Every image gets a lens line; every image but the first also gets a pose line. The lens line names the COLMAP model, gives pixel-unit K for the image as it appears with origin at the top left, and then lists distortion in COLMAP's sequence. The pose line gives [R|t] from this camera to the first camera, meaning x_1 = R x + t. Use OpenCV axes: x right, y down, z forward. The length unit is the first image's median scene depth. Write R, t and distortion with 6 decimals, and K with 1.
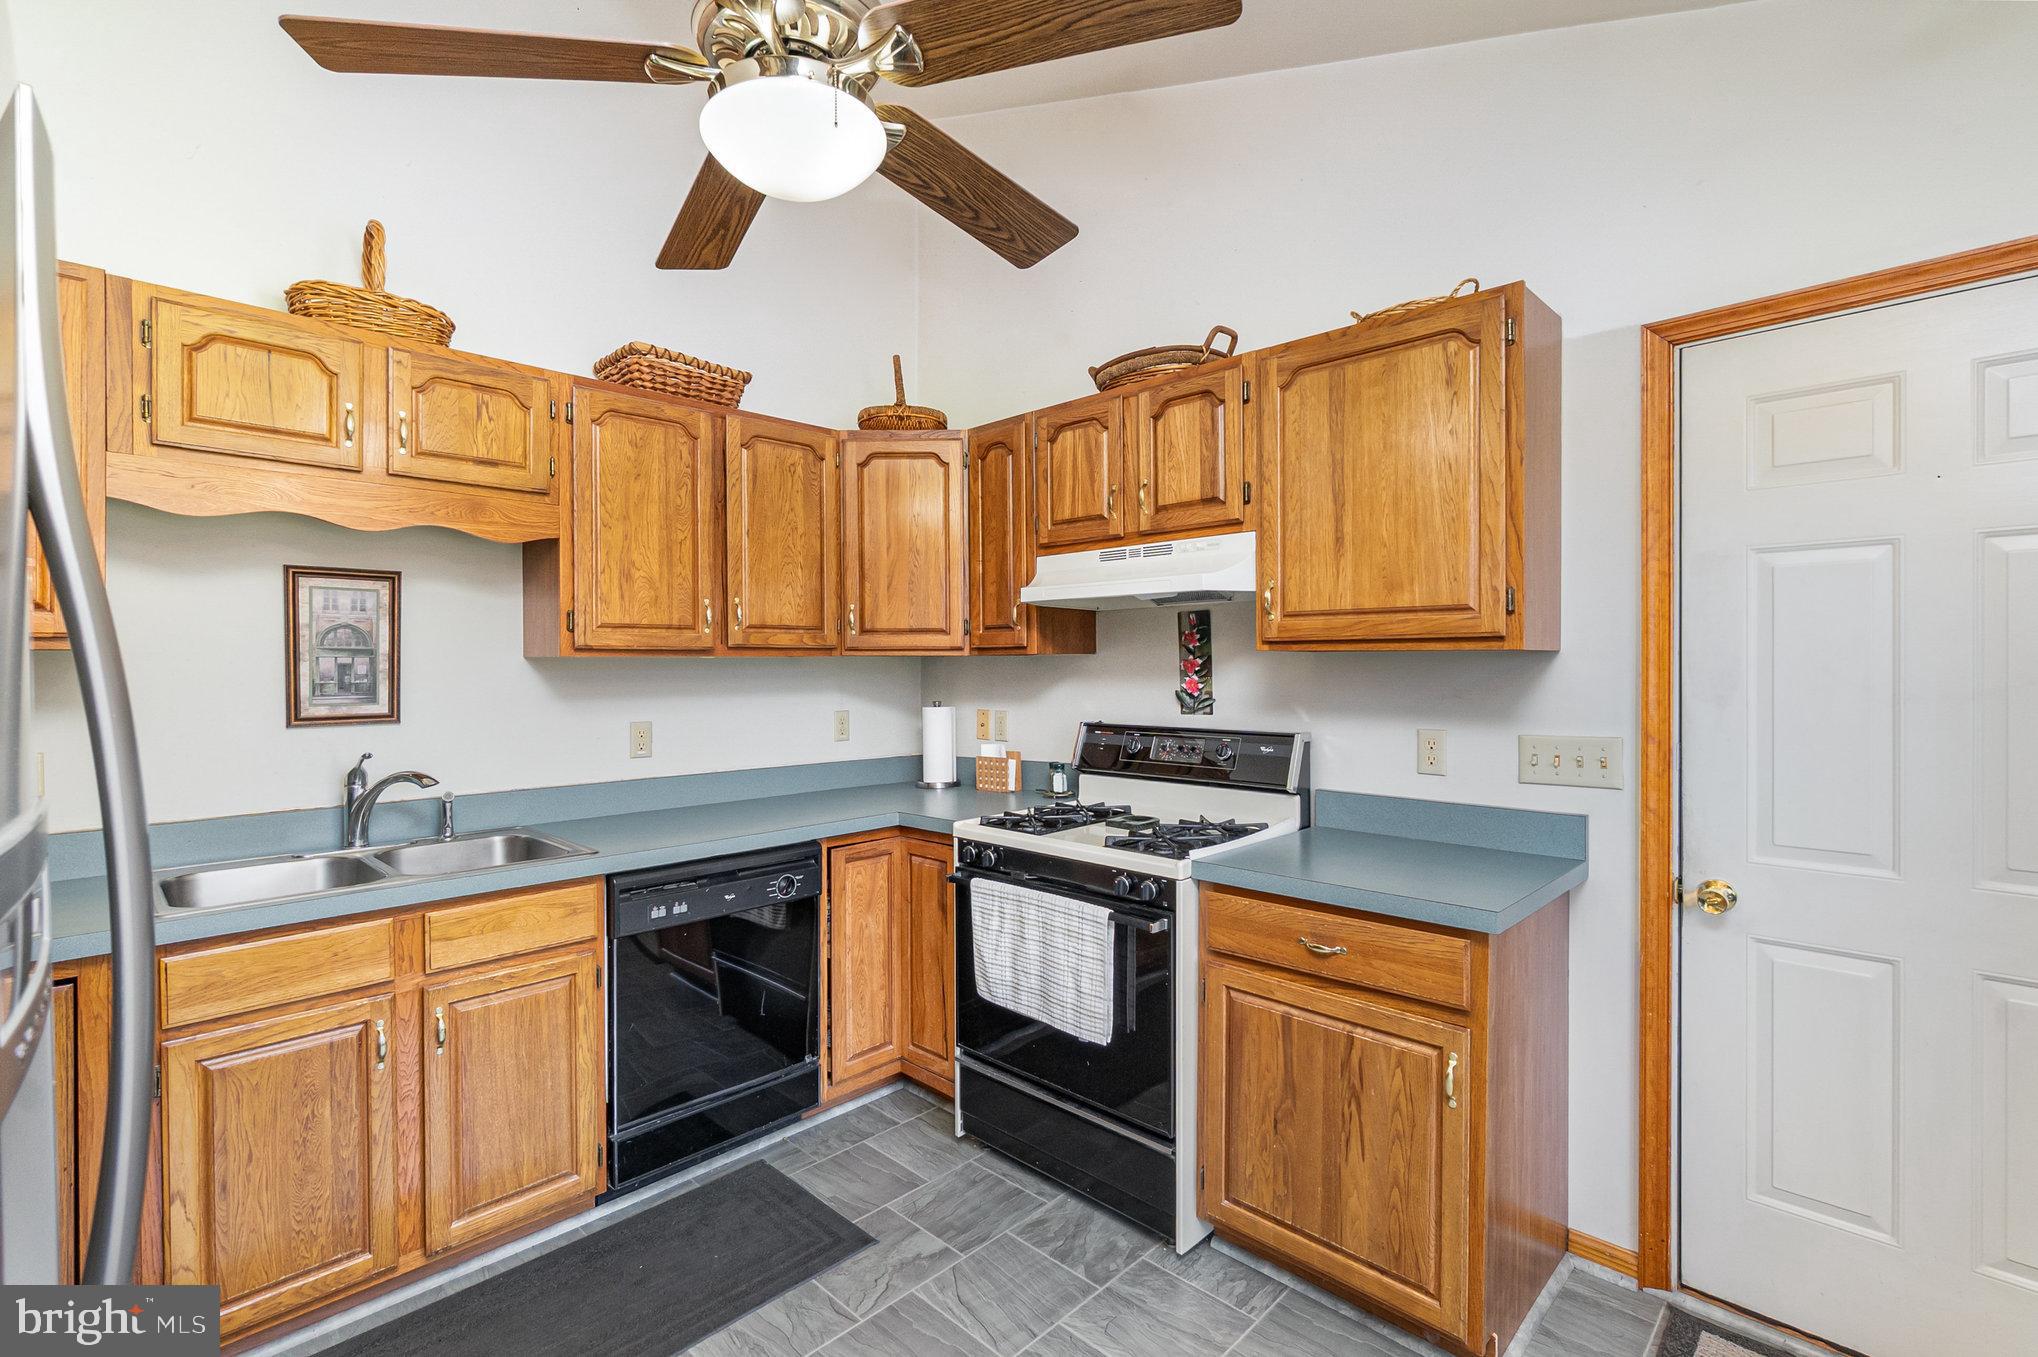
lens RADIAL K [[910.0, 0, 1019.0], [0, 910.0, 678.5], [0, 0, 1]] dist [0.013938, 0.000160]
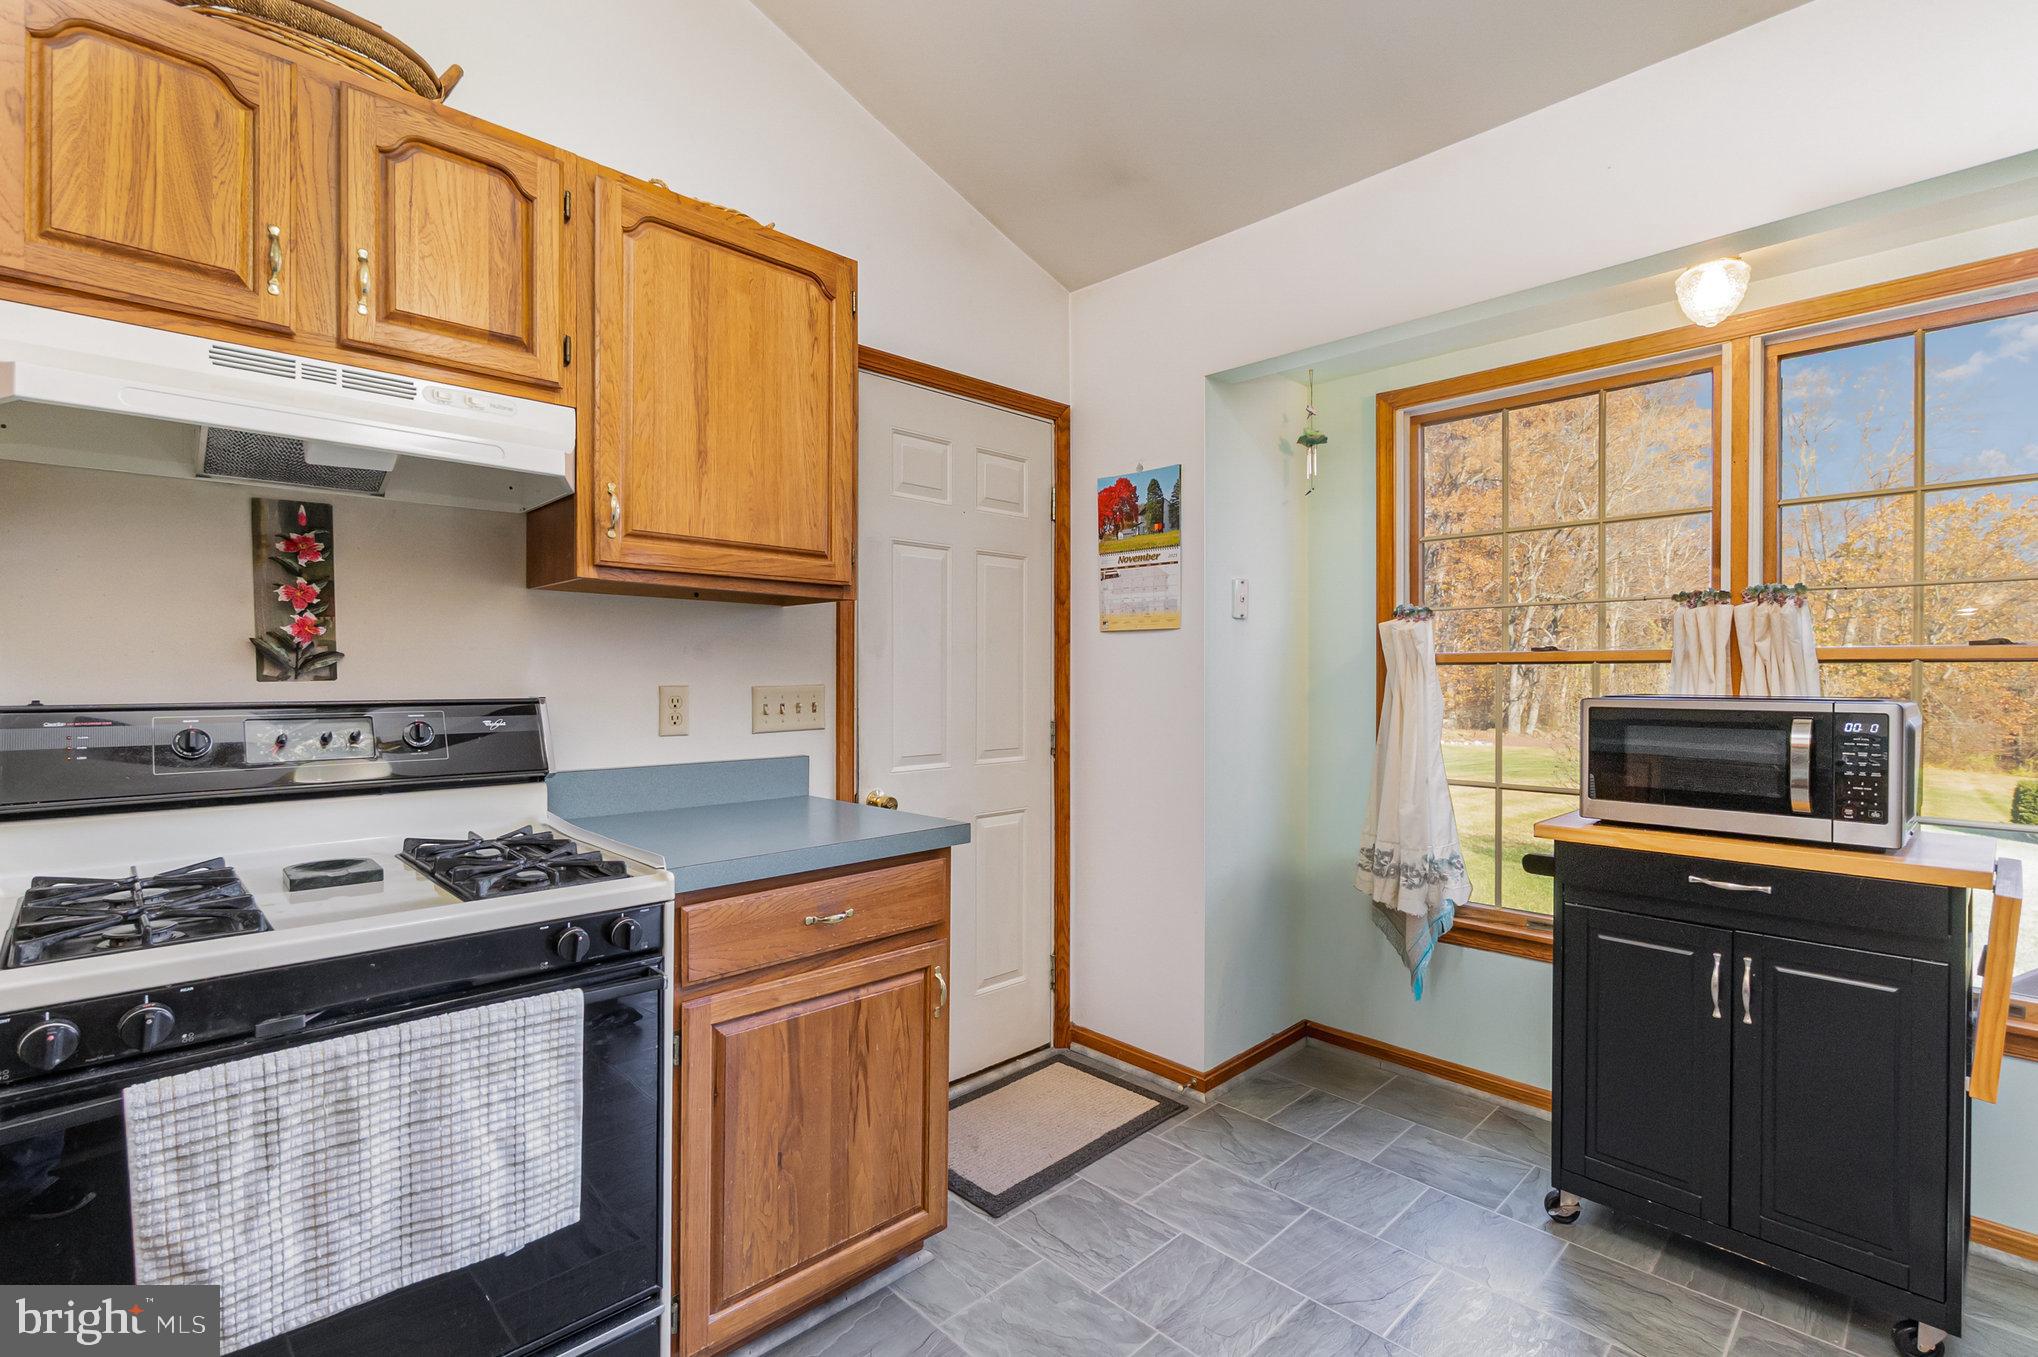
lens RADIAL K [[919.3, 0, 1019.0], [0, 919.3, 678.5], [0, 0, 1]] dist [-0.001039, 0.000607]
pose [[0.038958, -0.004761, 0.999230, -0.470502], [0.011494, 0.999925, 0.004316, 0.052114], [-0.999175, 0.011317, 0.039010, 0.670076]]
